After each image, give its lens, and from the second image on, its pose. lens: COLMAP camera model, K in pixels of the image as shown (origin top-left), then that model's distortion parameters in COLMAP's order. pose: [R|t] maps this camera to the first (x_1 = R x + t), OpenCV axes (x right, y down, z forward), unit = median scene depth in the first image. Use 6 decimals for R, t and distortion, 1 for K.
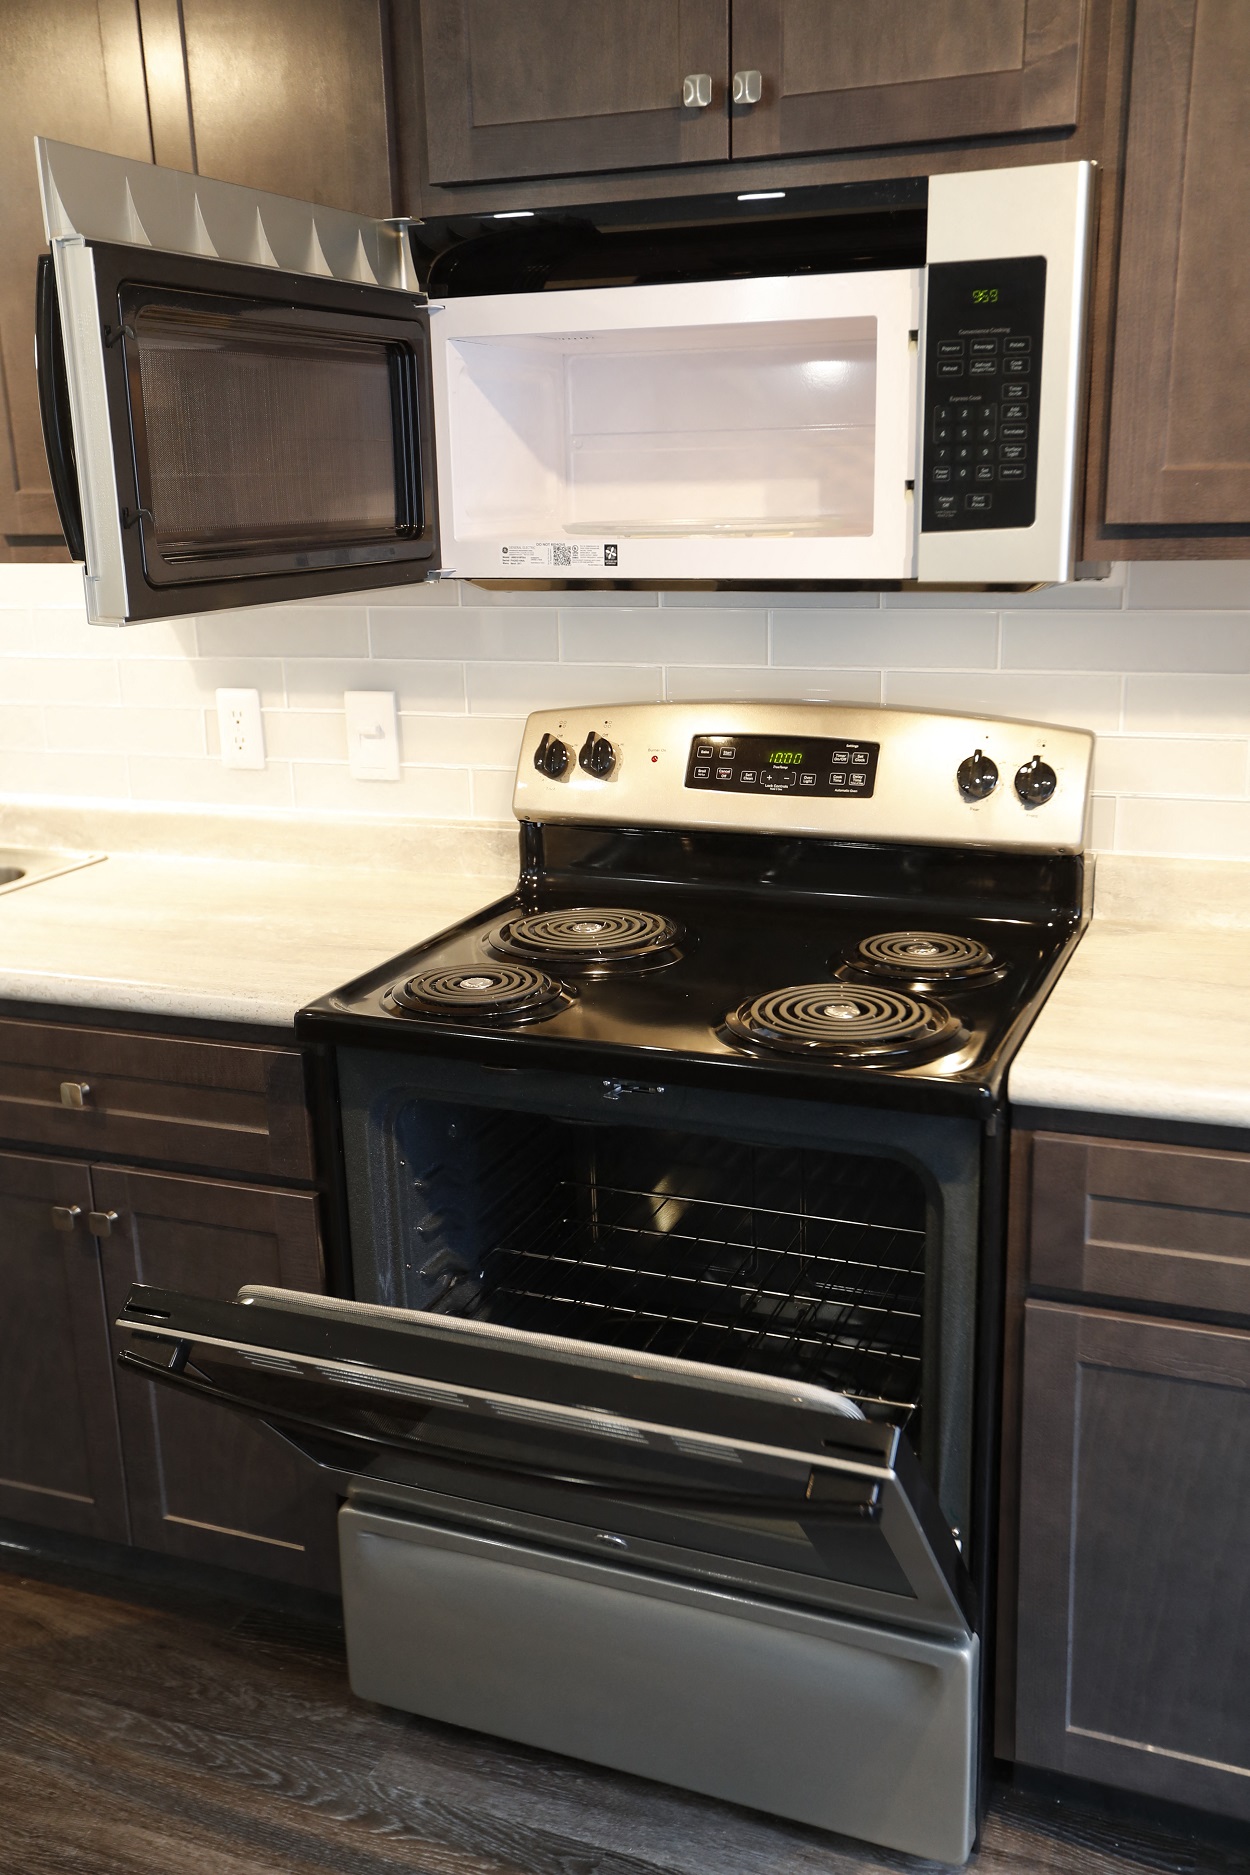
lens RADIAL K [[1758.9, 0, 619.9], [0, 1758.9, 969.4], [0, 0, 1]] dist [0.016100, 0.015052]
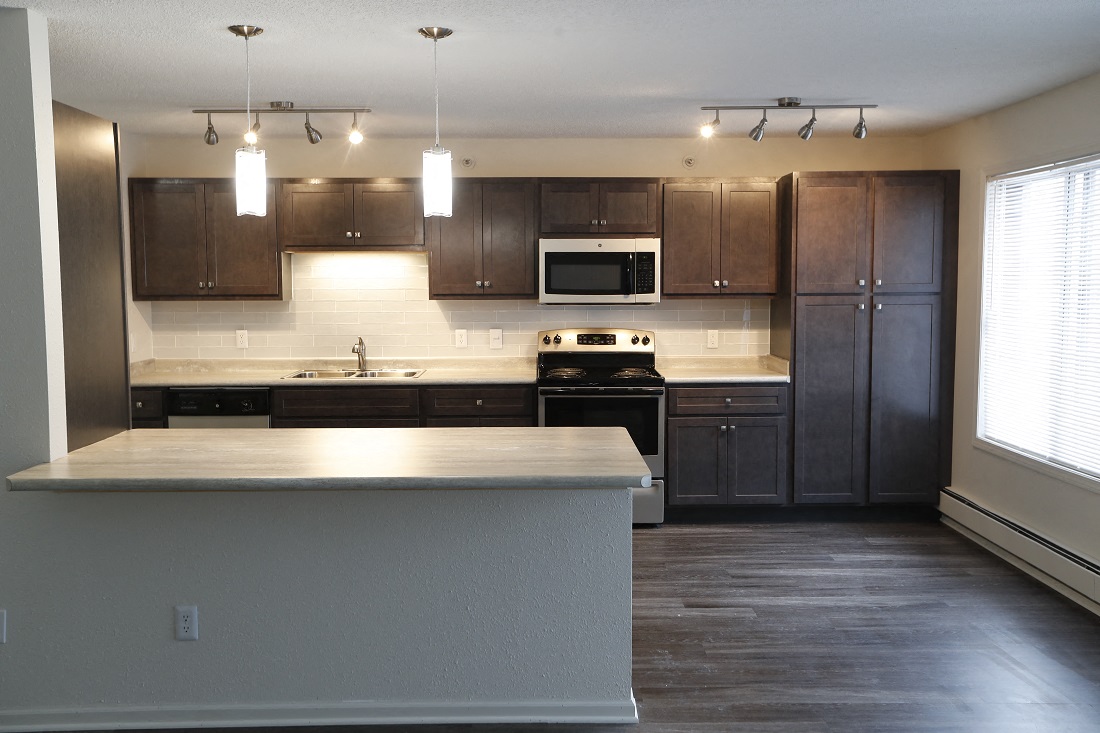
lens RADIAL K [[1031.9, 0, 550.0], [0, 1031.9, 366.5], [0, 0, 1]] dist [0.016100, 0.015052]
pose [[0.923455, -0.009793, 0.383581, -1.195718], [0.086164, 0.979436, -0.182430, 0.500951], [-0.373907, 0.201517, 0.905309, -1.662741]]
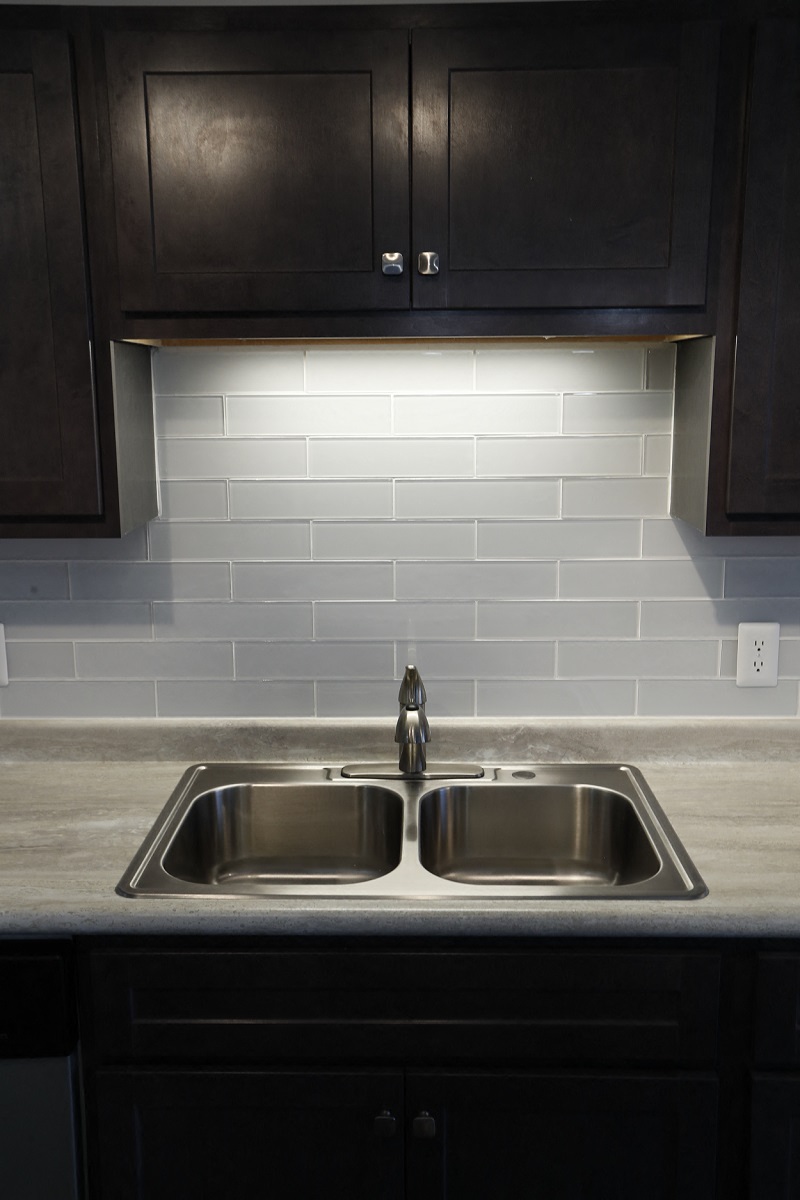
lens RADIAL K [[1125.7, 0, 396.7], [0, 1125.7, 620.4], [0, 0, 1]] dist [0.016100, 0.015052]
pose [[0.935687, -0.054044, 0.348666, -0.869027], [0.080202, 0.994909, -0.061019, -0.159669], [-0.343594, 0.085059, 0.935258, 0.423392]]
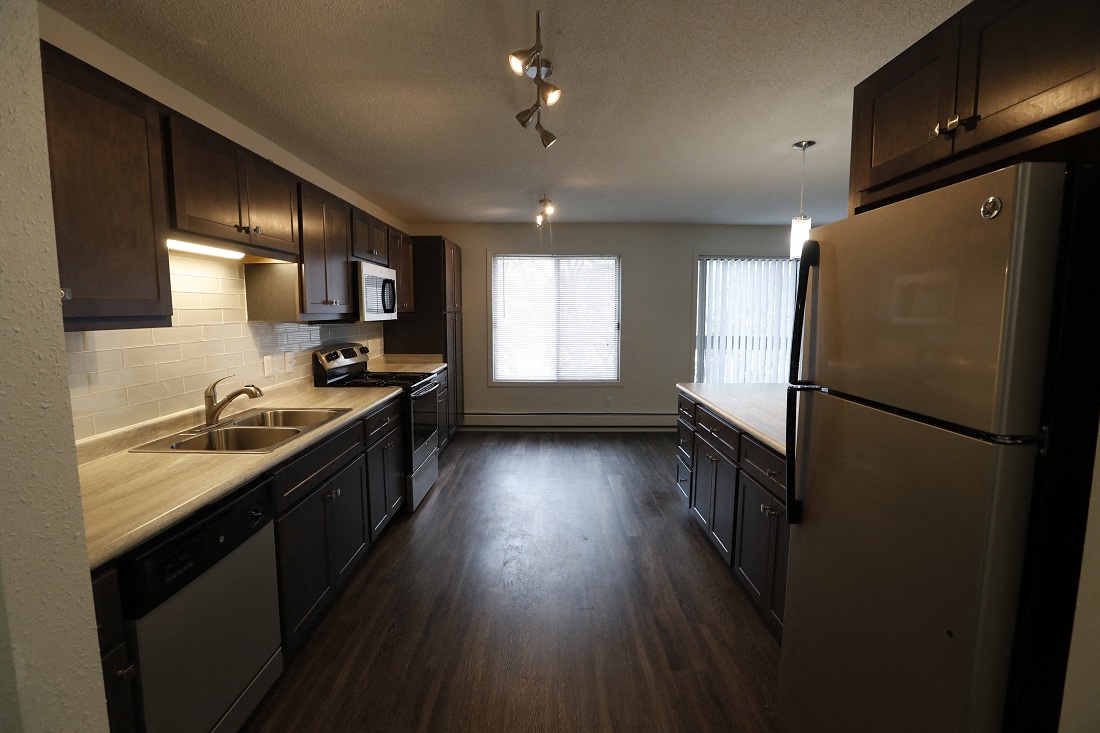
lens RADIAL K [[498.9, 0, 550.0], [0, 498.9, 366.5], [0, 0, 1]] dist [-0.032286, -0.000053]
pose [[-0.372332, -0.080283, 0.924621, -1.713145], [0.262581, 0.946435, 0.187914, -0.211352], [-0.890180, 0.312754, -0.331308, 0.978173]]
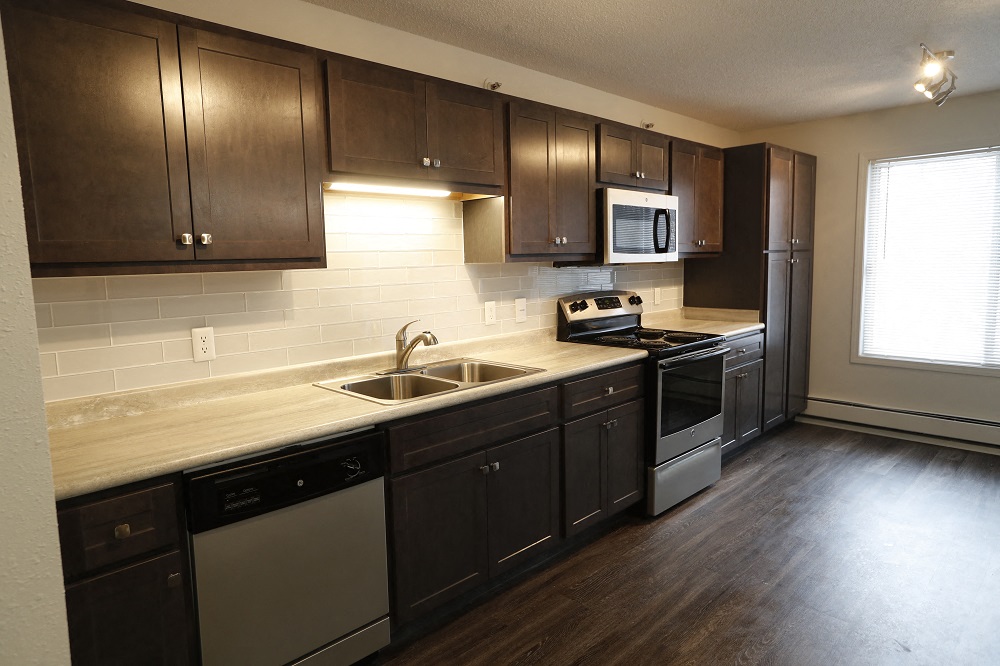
lens RADIAL K [[614.4, 0, 500.0], [0, 614.4, 333.0], [0, 0, 1]] dist [-0.016145, 0.004251]
pose [[0.391181, -0.095054, 0.915392, -1.579983], [0.264612, 0.964268, -0.012949, -0.094338], [-0.881452, 0.247289, 0.402356, 0.613652]]
